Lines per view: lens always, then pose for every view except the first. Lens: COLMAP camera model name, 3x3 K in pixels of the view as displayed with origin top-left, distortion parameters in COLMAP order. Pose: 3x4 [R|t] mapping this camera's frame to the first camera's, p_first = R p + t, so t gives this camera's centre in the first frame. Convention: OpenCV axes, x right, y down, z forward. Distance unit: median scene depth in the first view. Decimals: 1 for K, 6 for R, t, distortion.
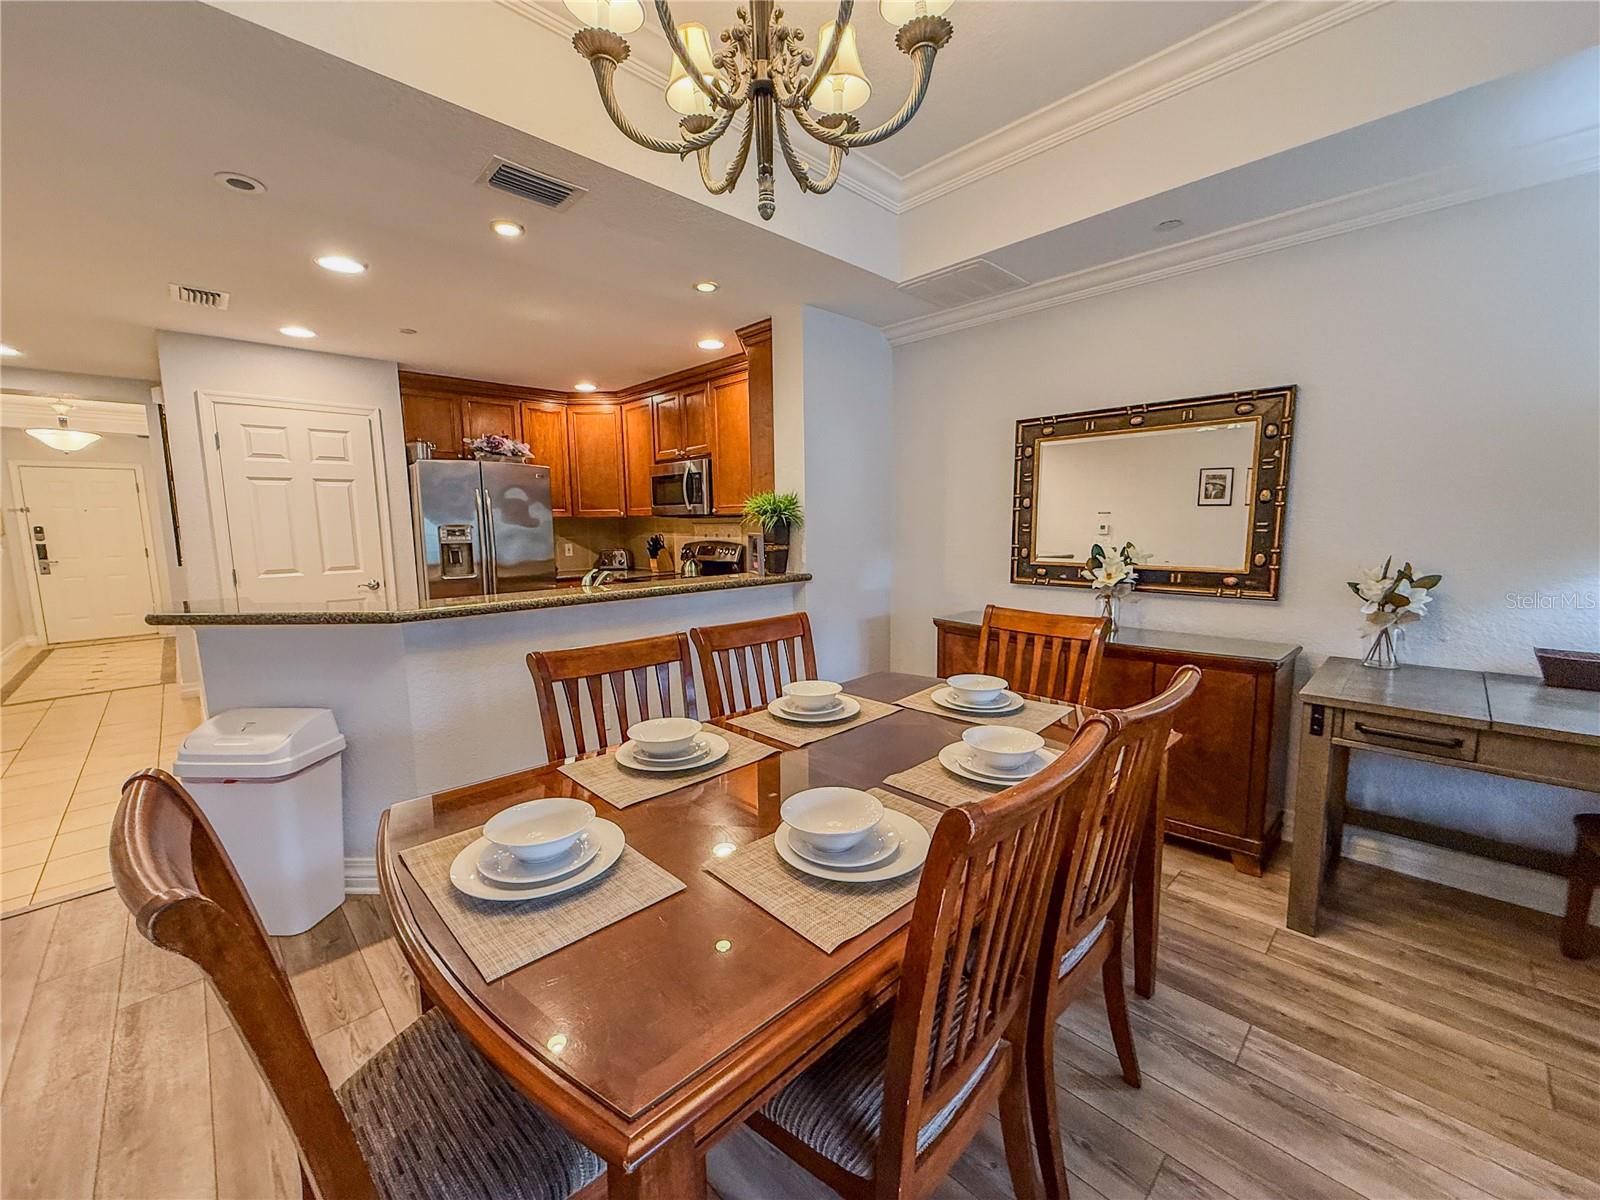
lens RADIAL K [[639.9, 0, 800.7], [0, 639.9, 603.3], [0, 0, 1]] dist [0.002680, 0.000122]
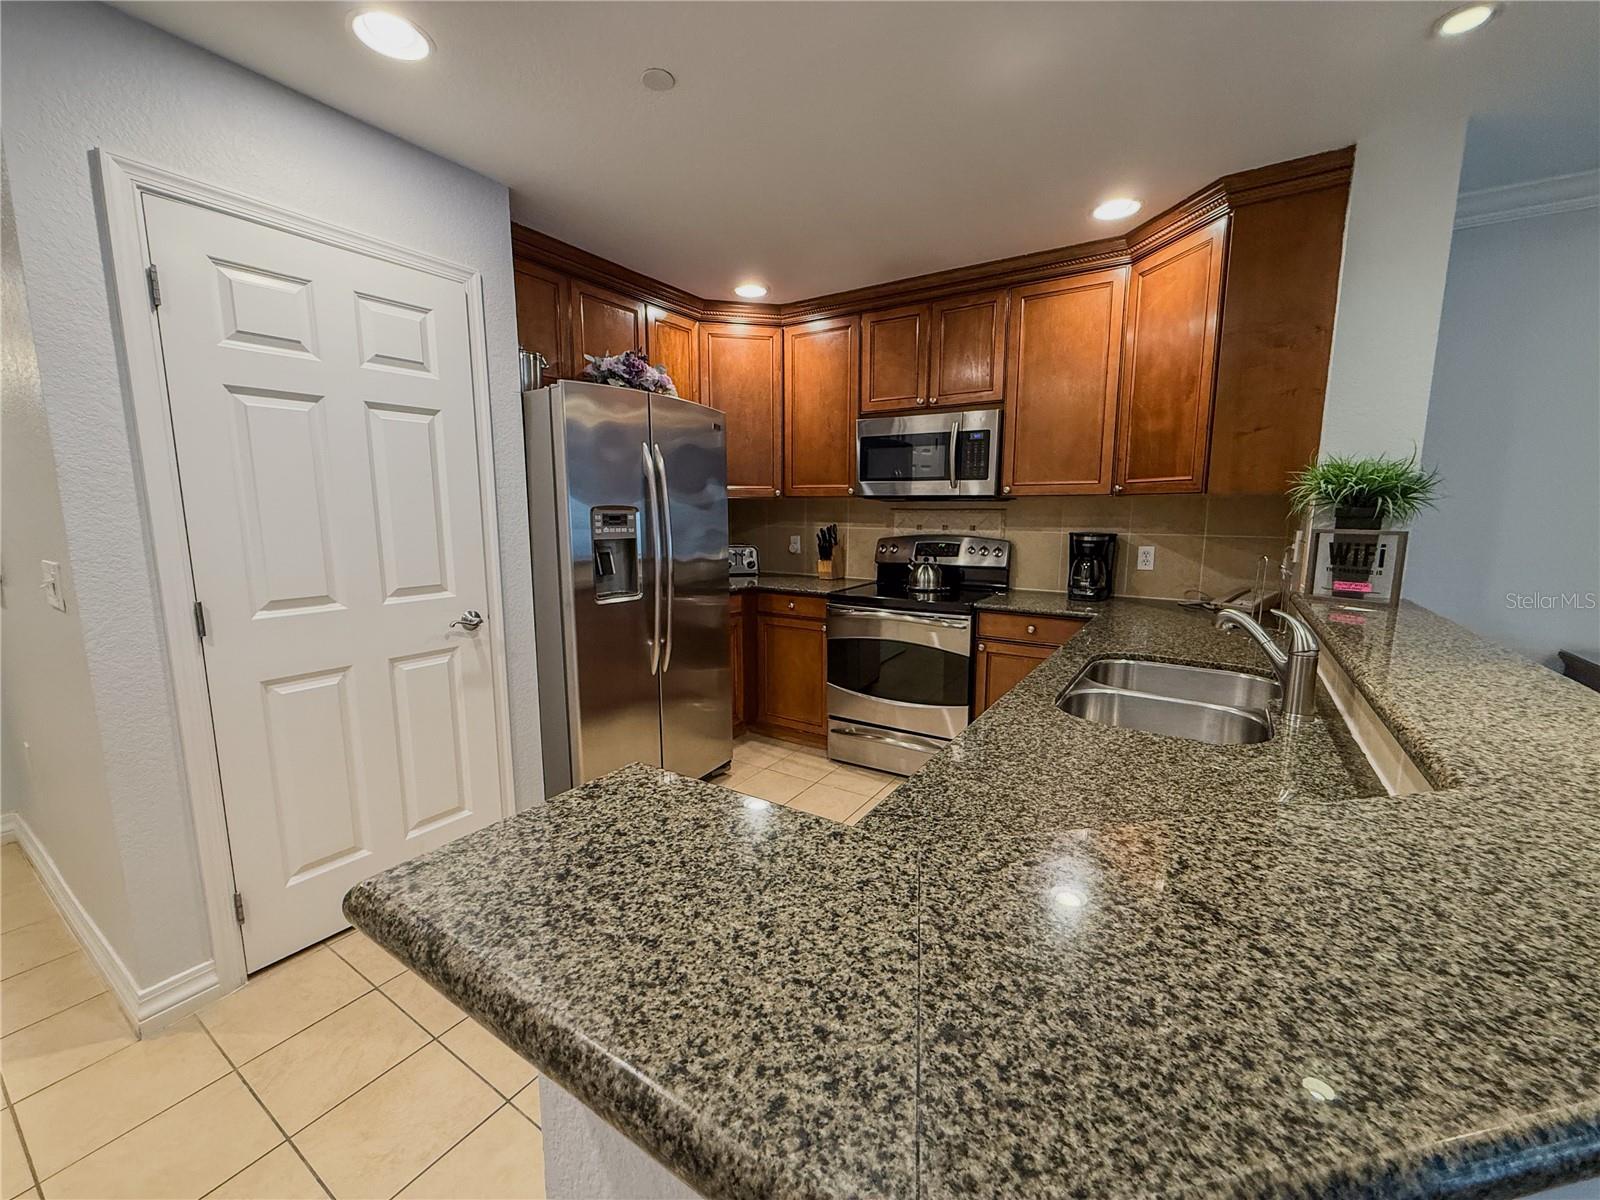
lens RADIAL K [[639.9, 0, 801.1], [0, 639.9, 600.9], [0, 0, 1]] dist [0.002680, 0.000122]
pose [[0.975598, -0.015200, 0.219038, -0.504918], [0.011629, 0.999778, 0.017584, -0.048251], [-0.219256, -0.014608, 0.975558, 0.428639]]
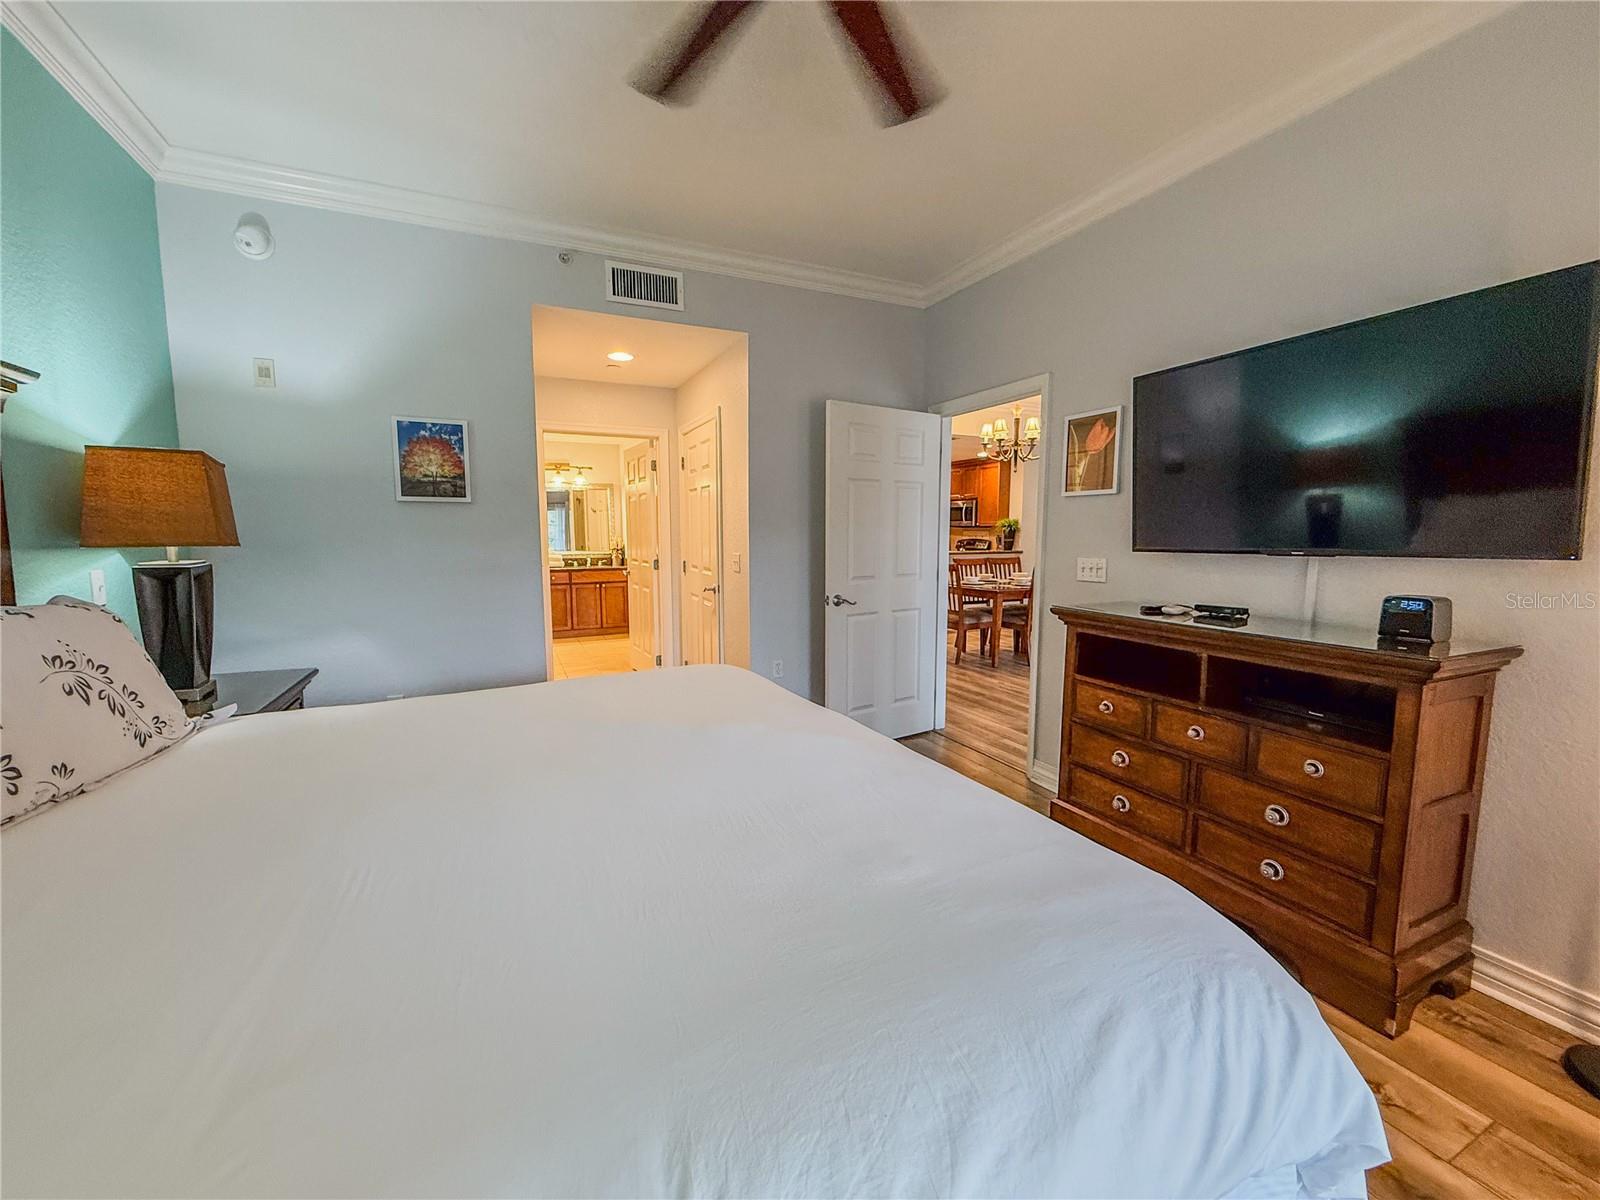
lens RADIAL K [[639.9, 0, 800.0], [0, 639.9, 601.5], [0, 0, 1]] dist [0.002680, 0.000122]
pose [[0.945014, 0.047449, -0.323568, 0.008950], [-0.051062, 0.998692, -0.002679, 0.157124], [0.323018, 0.019054, 0.946201, -1.277789]]
